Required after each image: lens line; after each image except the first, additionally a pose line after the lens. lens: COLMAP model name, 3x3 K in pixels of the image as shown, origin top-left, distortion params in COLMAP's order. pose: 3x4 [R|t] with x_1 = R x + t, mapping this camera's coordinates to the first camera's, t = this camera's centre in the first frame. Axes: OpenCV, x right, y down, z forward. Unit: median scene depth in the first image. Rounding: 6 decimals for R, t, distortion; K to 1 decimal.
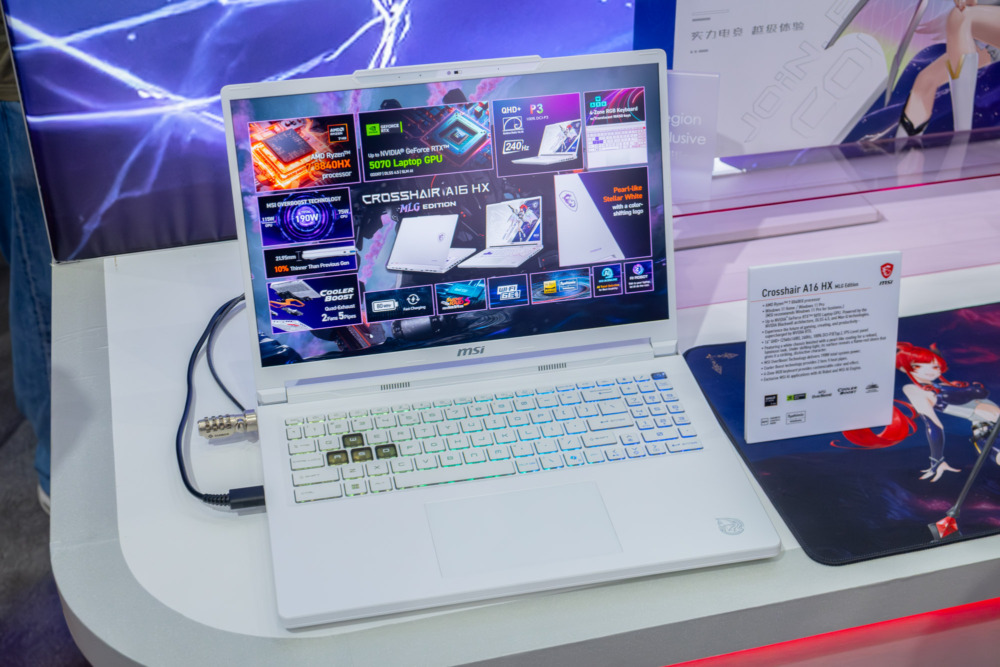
lens RADIAL K [[1608.6, 0, 501.0], [0, 1608.6, 335.2], [0, 0, 1]] dist [0.049538, 0.000000]
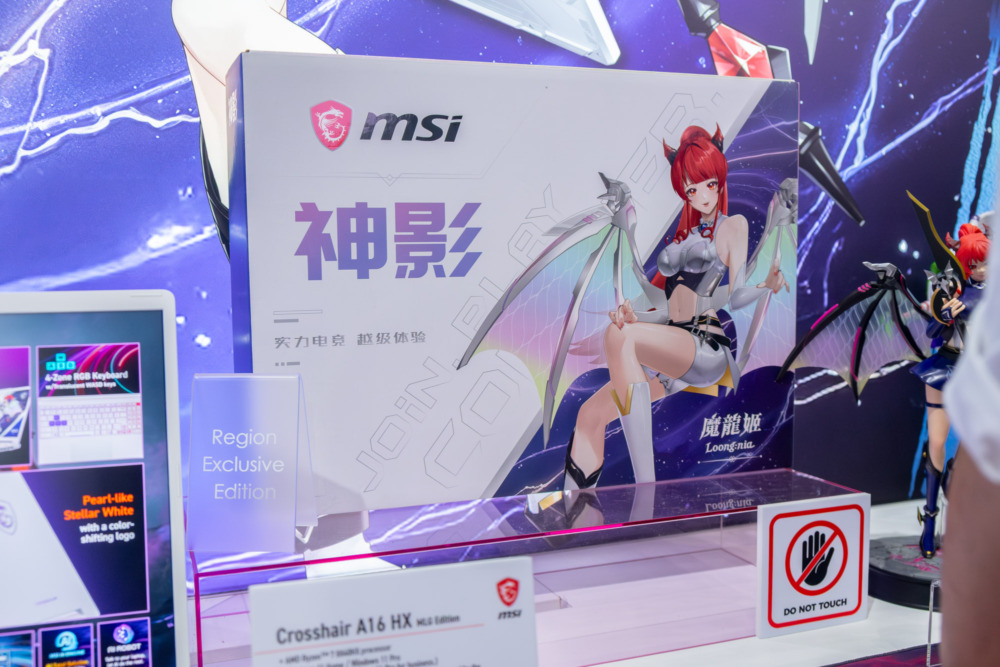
lens RADIAL K [[1007.1, 0, 495.6], [0, 1007.1, 335.0], [0, 0, 1]] dist [-0.022166, 0.000000]
pose [[0.995732, -0.020647, 0.089951, 0.194540], [0.059552, 0.888336, -0.455316, 0.039294], [-0.070506, 0.458730, 0.885774, 0.611056]]
